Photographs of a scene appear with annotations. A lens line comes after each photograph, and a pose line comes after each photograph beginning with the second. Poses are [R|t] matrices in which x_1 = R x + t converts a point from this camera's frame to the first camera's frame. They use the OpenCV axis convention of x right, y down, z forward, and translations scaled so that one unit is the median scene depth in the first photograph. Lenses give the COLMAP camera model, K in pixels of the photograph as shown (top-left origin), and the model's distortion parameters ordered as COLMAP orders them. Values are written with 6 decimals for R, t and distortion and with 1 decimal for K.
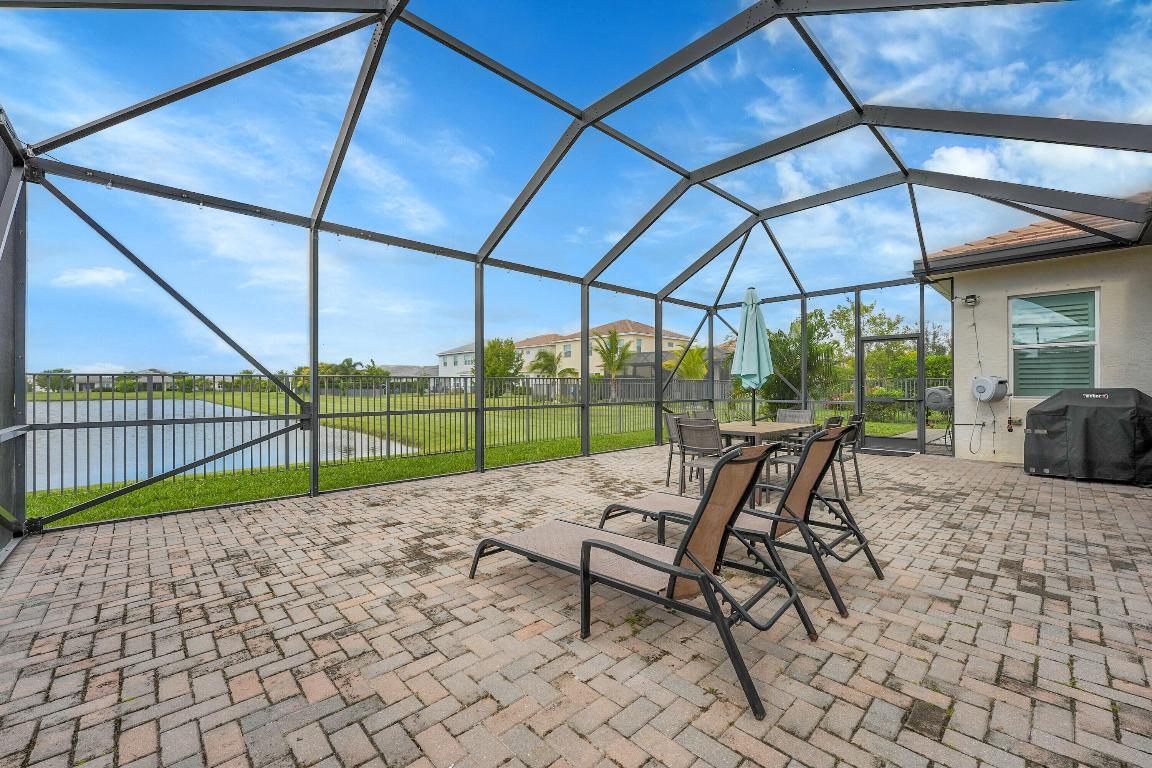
lens RADIAL K [[456.6, 0, 577.9], [0, 456.6, 387.2], [0, 0, 1]] dist [-0.000726, -0.000180]
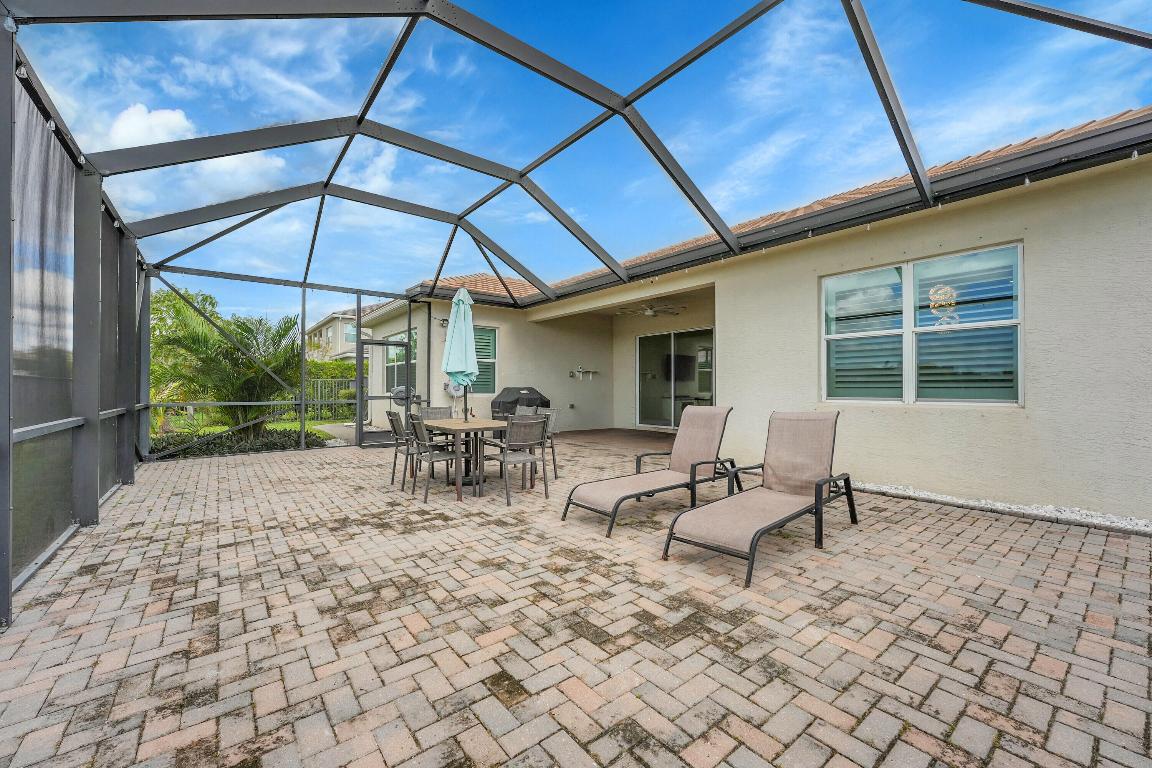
lens RADIAL K [[456.6, 0, 577.9], [0, 456.6, 387.2], [0, 0, 1]] dist [-0.000726, -0.000180]
pose [[0.096117, 0.005028, 0.995357, -1.070586], [-0.001454, 0.999987, -0.004911, 0.017213], [-0.995369, -0.000976, 0.096123, 1.129394]]
